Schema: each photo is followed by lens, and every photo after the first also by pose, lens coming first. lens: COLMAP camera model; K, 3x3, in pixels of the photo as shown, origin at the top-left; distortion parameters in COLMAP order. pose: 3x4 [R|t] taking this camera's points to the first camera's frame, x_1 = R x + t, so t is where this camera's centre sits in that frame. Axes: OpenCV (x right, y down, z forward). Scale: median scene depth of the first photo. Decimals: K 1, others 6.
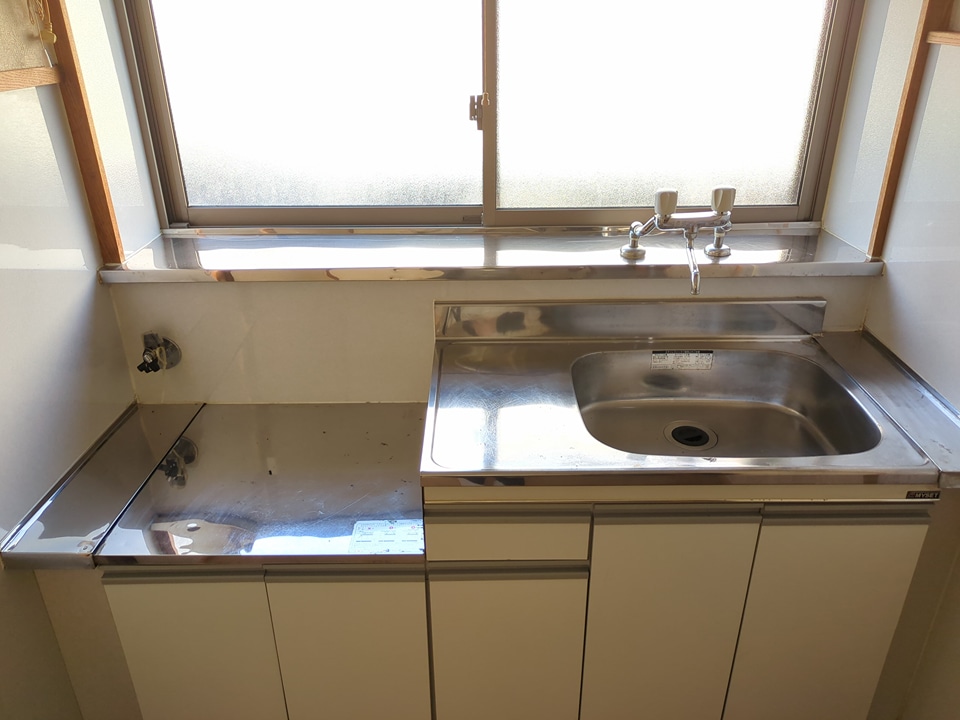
lens RADIAL K [[714.4, 0, 472.7], [0, 714.4, 339.7], [0, 0, 1]] dist [0.045458, -0.041581]
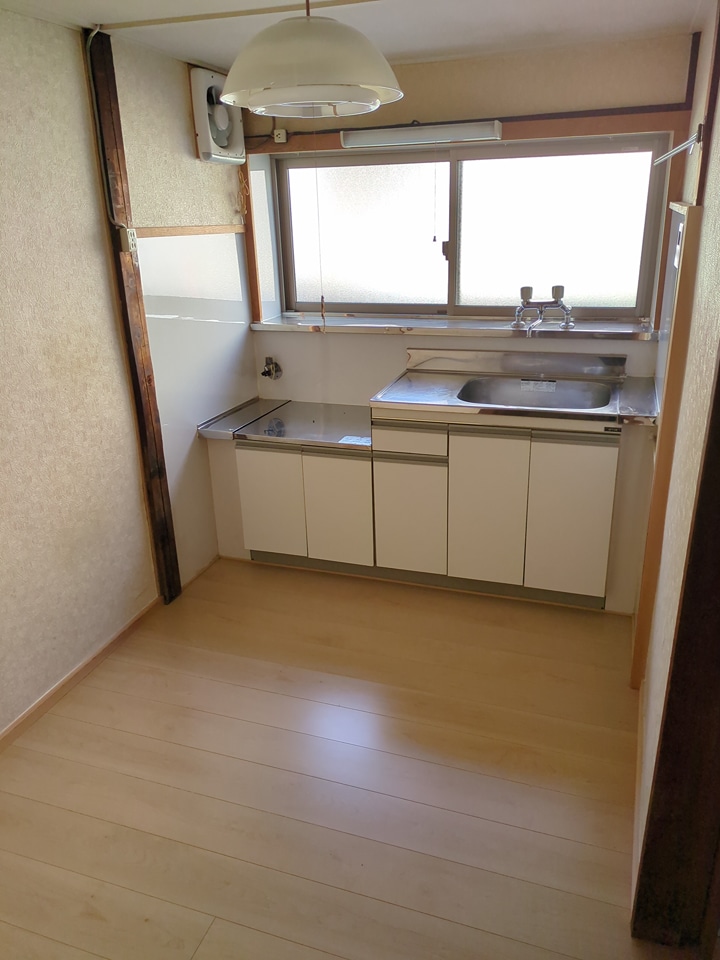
lens RADIAL K [[714.4, 0, 364.9], [0, 714.4, 482.1], [0, 0, 1]] dist [0.045458, -0.041581]
pose [[0.947090, 0.095908, -0.306303, 0.455342], [-0.116024, 0.992081, -0.048110, 0.404568], [0.299263, 0.081103, 0.950718, -0.800306]]
